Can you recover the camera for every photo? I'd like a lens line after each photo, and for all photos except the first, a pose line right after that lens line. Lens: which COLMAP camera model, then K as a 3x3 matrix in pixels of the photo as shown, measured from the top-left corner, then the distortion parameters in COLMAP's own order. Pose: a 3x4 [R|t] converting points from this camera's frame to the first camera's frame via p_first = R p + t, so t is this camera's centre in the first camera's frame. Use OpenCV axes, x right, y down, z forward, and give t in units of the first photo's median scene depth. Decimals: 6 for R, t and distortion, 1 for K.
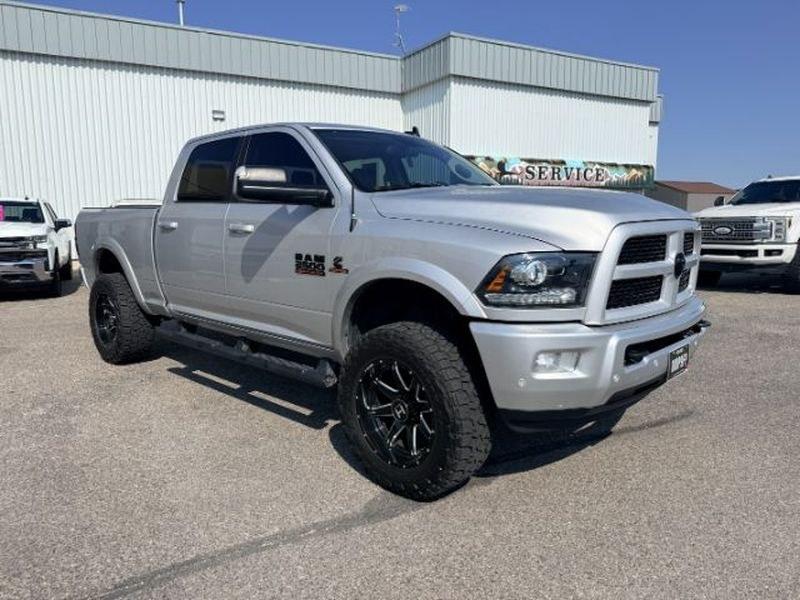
lens RADIAL K [[558.8, 0, 399.9], [0, 558.8, 303.4], [0, 0, 1]] dist [0.154147, -0.308028]
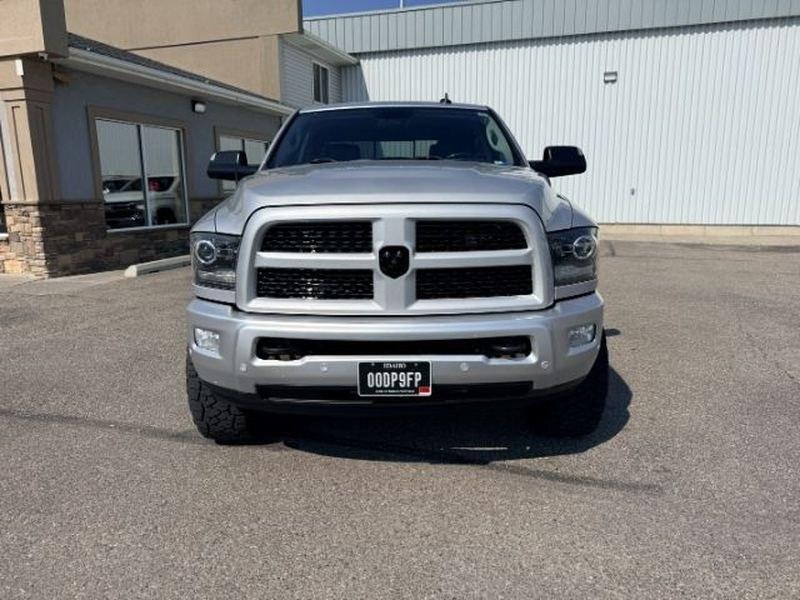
lens RADIAL K [[563.3, 0, 400.6], [0, 563.3, 305.2], [0, 0, 1]] dist [0.060967, -0.072255]
pose [[0.674214, 0.142164, -0.724724, 0.167549], [-0.096341, 0.989843, 0.104544, -0.013464], [0.732225, -0.000665, 0.681062, 0.072615]]
